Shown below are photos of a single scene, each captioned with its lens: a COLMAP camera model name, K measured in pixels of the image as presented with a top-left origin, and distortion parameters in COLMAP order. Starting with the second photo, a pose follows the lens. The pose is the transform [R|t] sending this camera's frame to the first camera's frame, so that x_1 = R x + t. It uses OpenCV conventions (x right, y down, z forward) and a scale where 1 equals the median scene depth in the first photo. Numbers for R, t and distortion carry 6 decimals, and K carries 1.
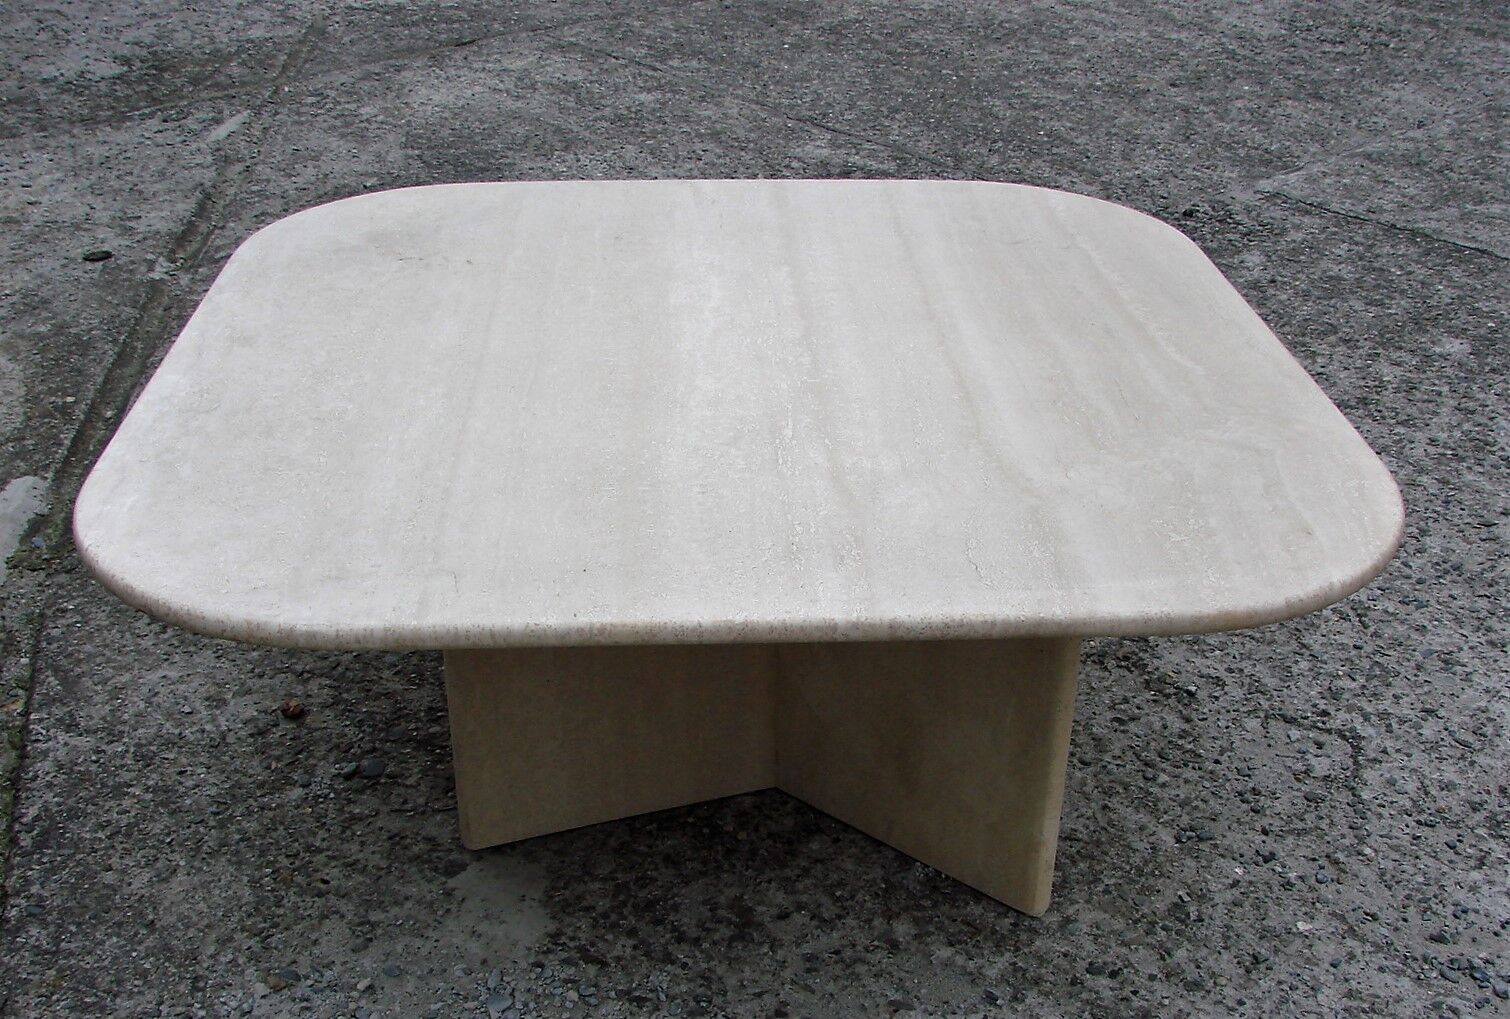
lens RADIAL K [[1734.9, 0, 786.0], [0, 1734.9, 613.0], [0, 0, 1]] dist [-0.142393, 0.000000]
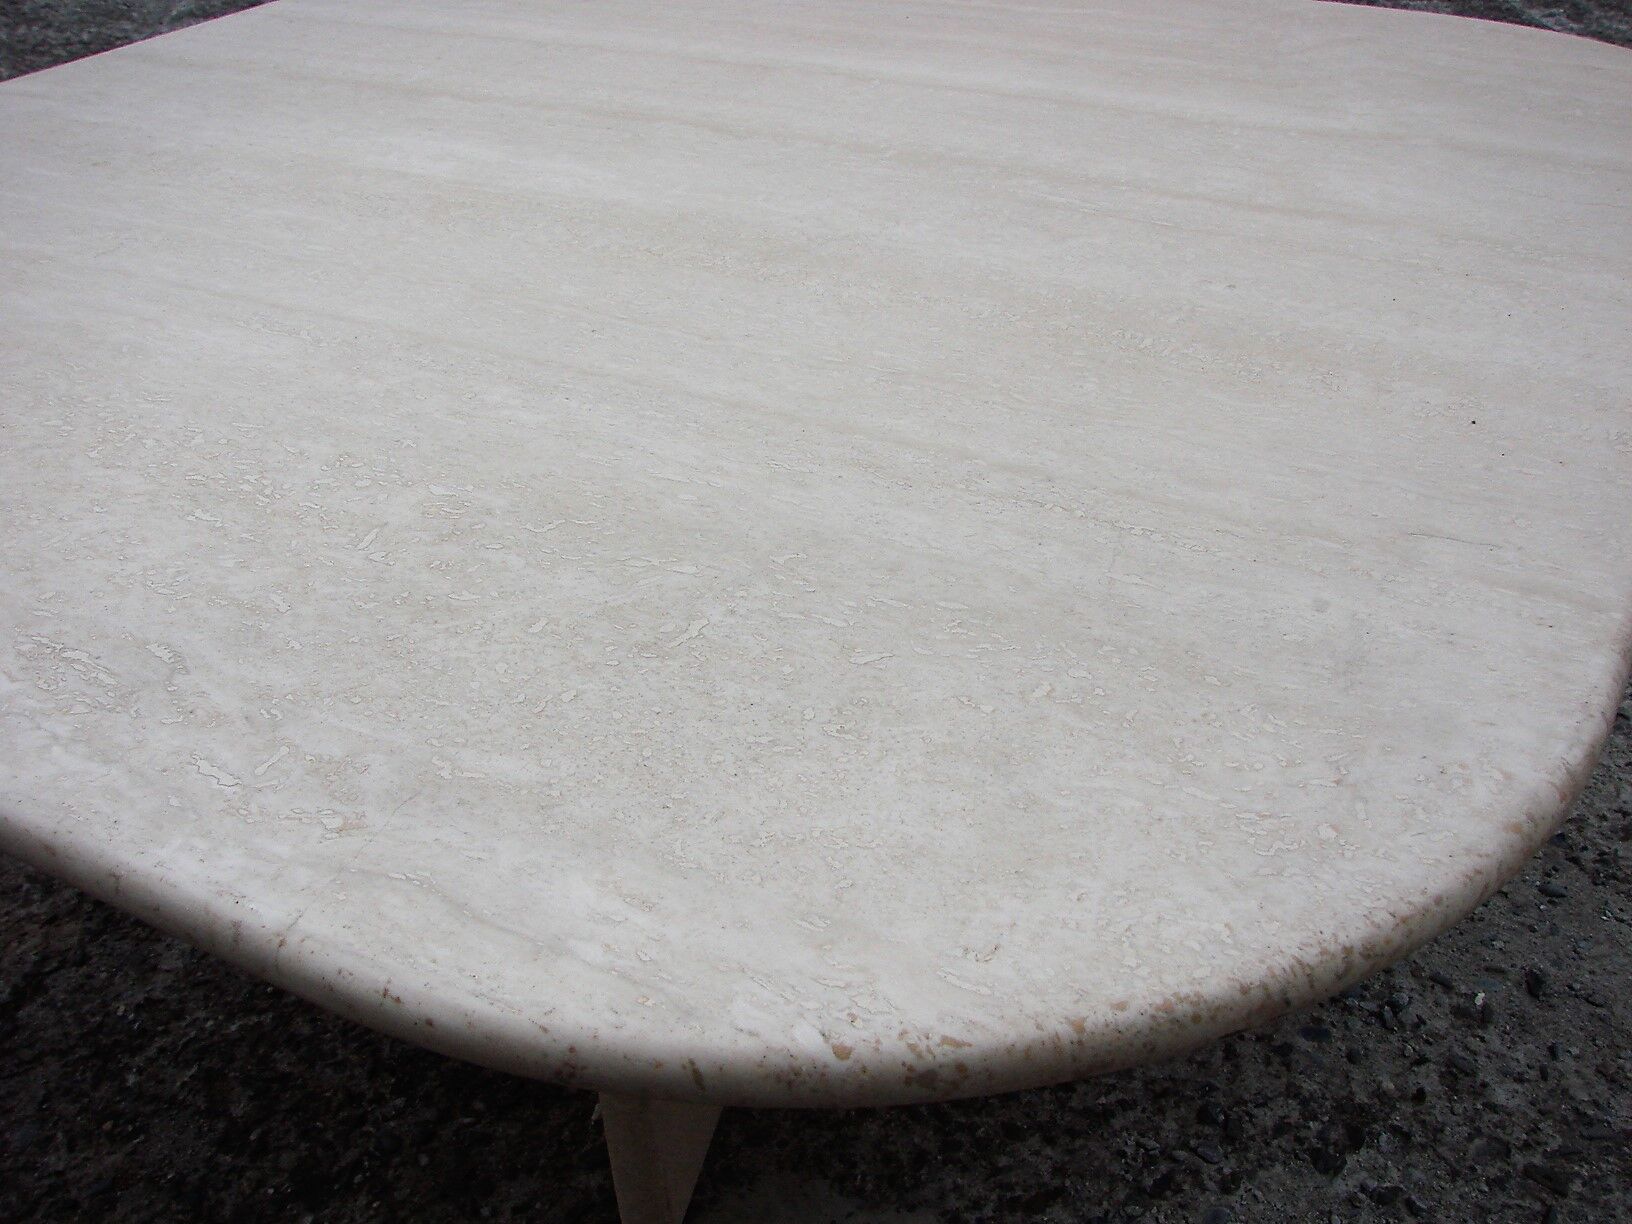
lens RADIAL K [[1728.5, 0, 807.9], [0, 1728.5, 642.0], [0, 0, 1]] dist [-0.121128, 0.000000]
pose [[0.567110, -0.479756, 0.669493, -0.416189], [0.455656, 0.859873, 0.230207, -0.121328], [-0.686122, 0.174506, 0.706246, 0.560650]]
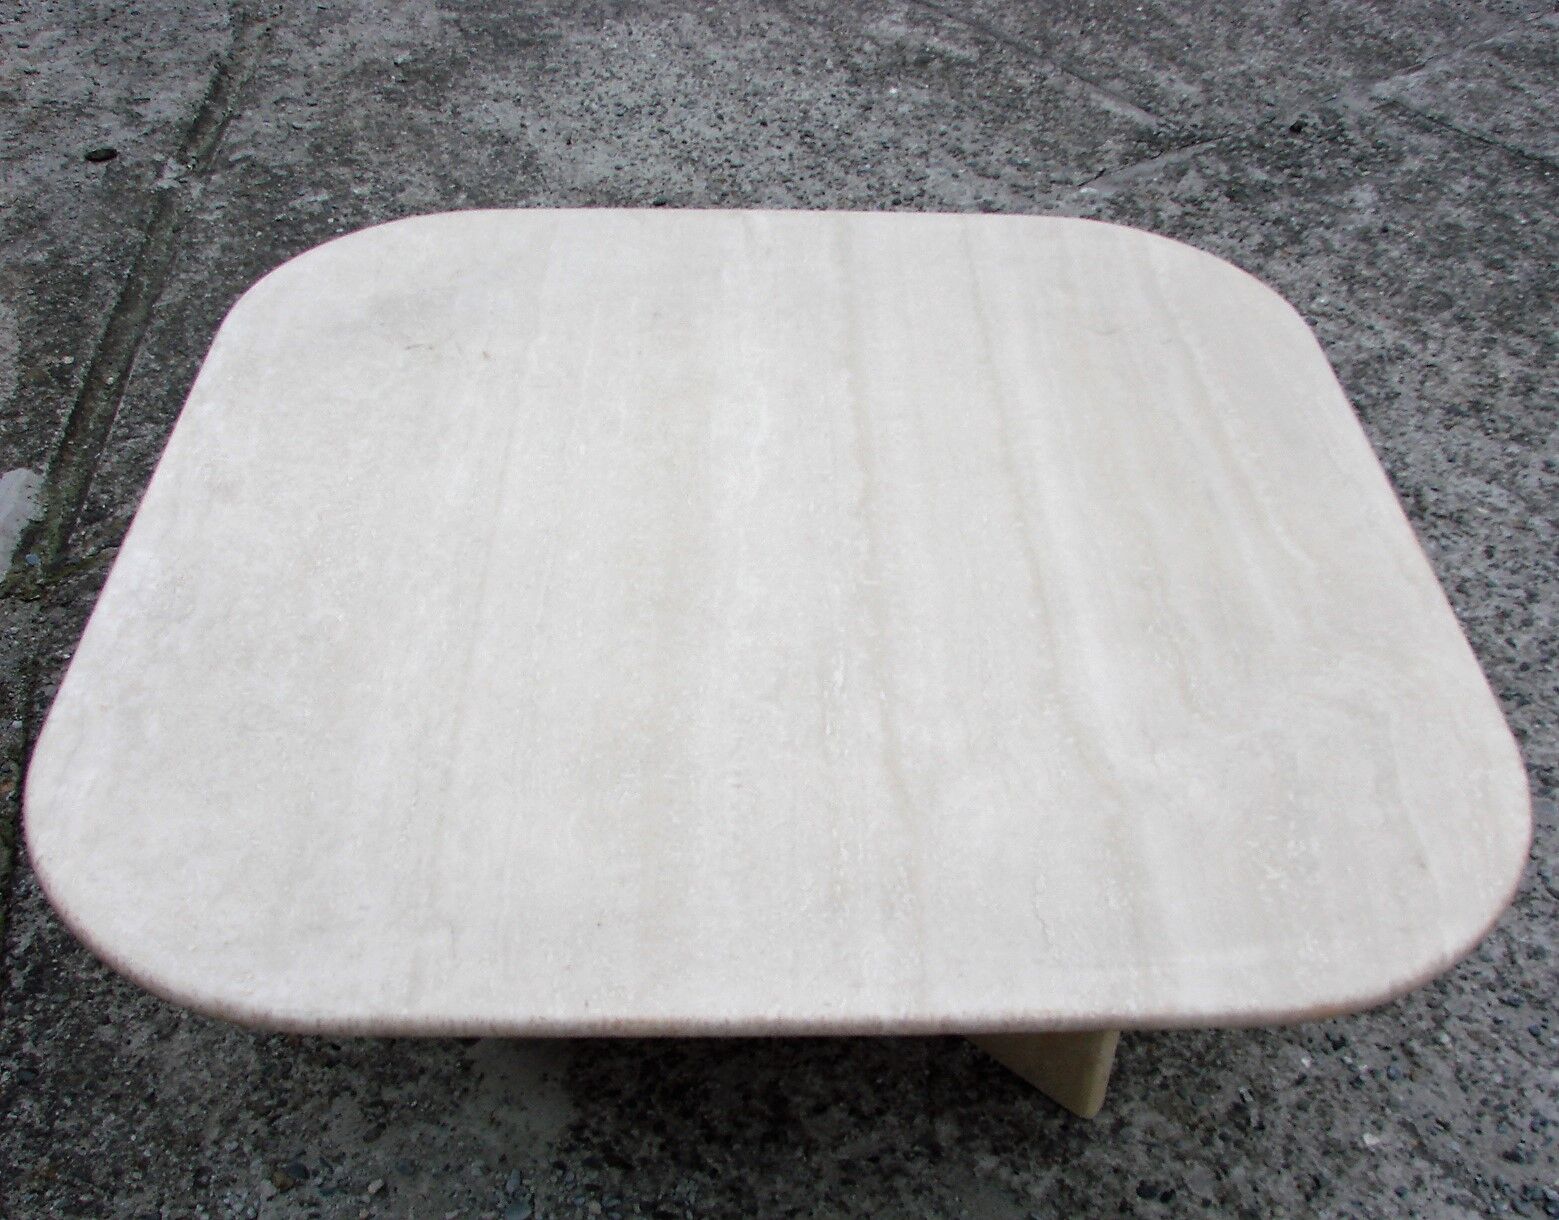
lens RADIAL K [[1727.2, 0, 833.0], [0, 1727.2, 643.6], [0, 0, 1]] dist [-0.117678, 0.000000]
pose [[0.999493, 0.031571, -0.004075, 0.001262], [-0.030365, 0.983995, 0.175591, -0.227123], [0.009553, -0.175378, 0.984455, 0.116600]]
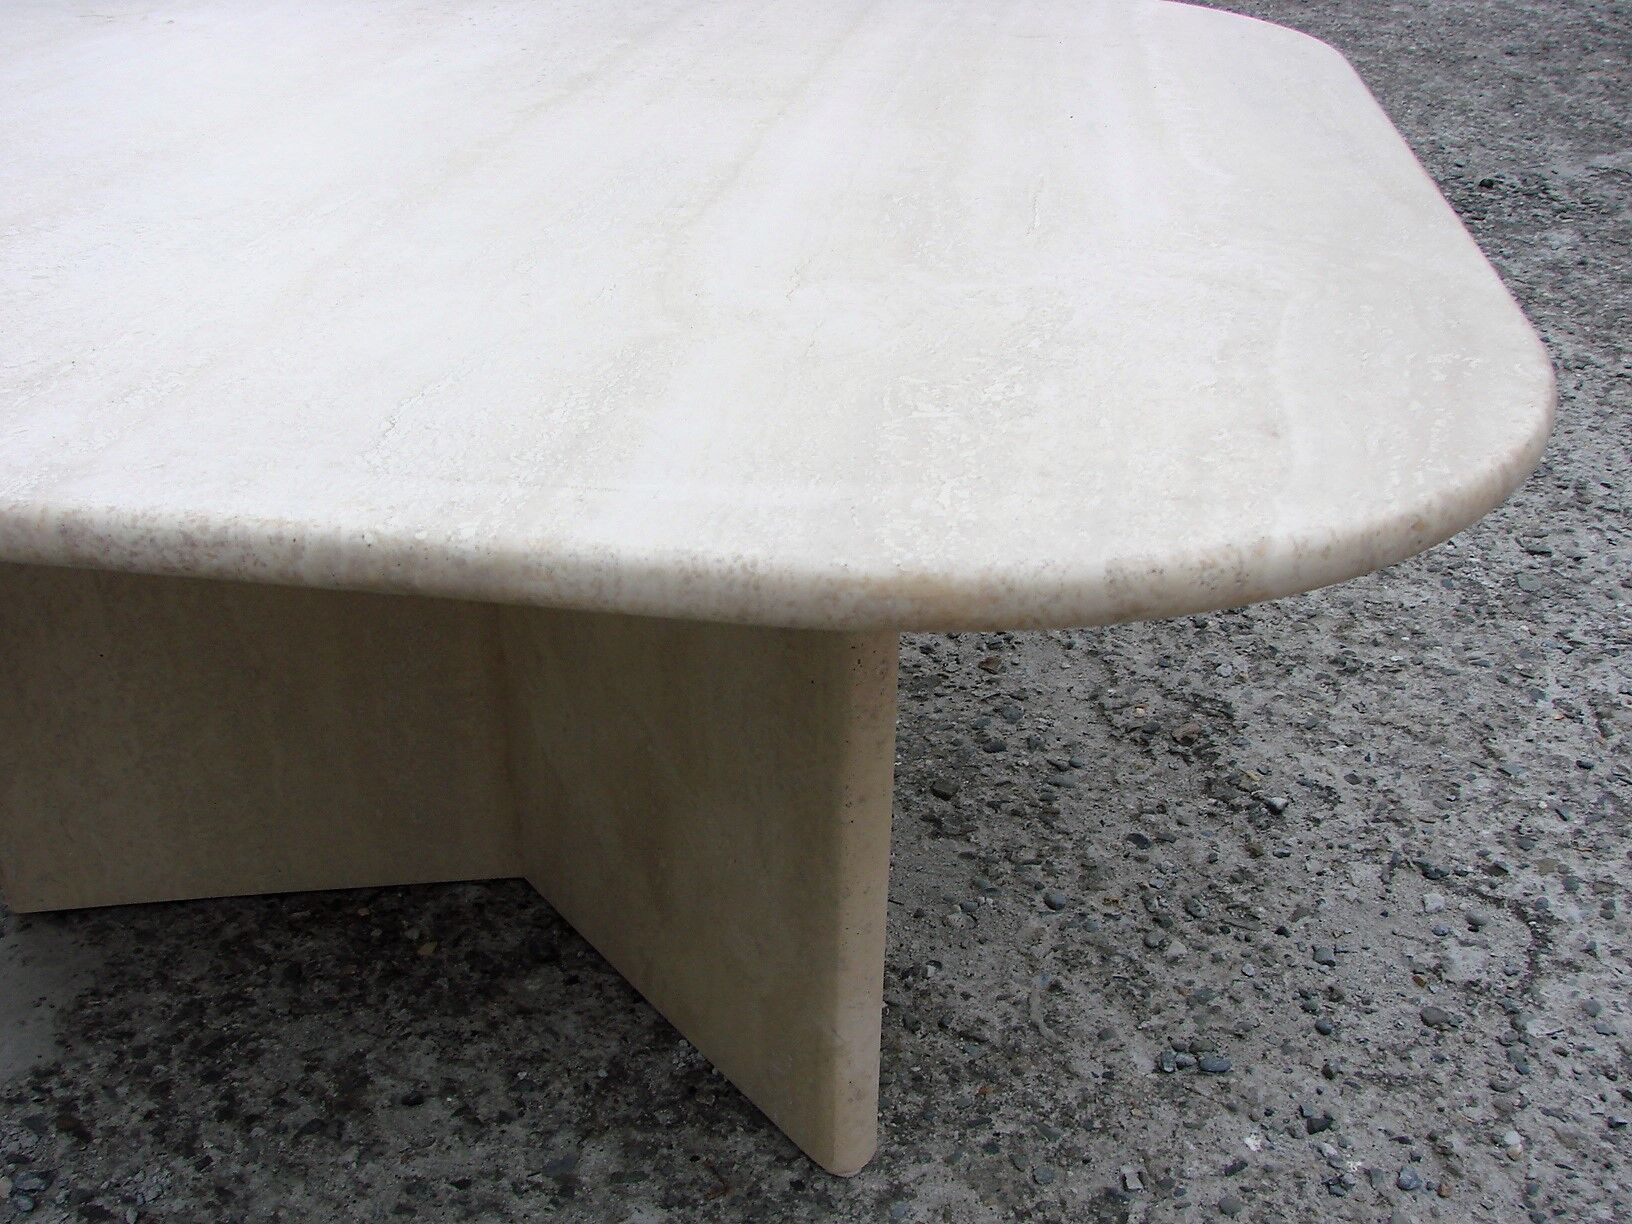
lens RADIAL K [[1728.5, 0, 815.4], [0, 1728.5, 651.8], [0, 0, 1]] dist [-0.121128, 0.000000]
pose [[0.976959, 0.102331, -0.187294, 0.210172], [-0.105010, 0.994461, -0.004411, 0.013325], [0.185805, 0.023977, 0.982294, 0.437037]]
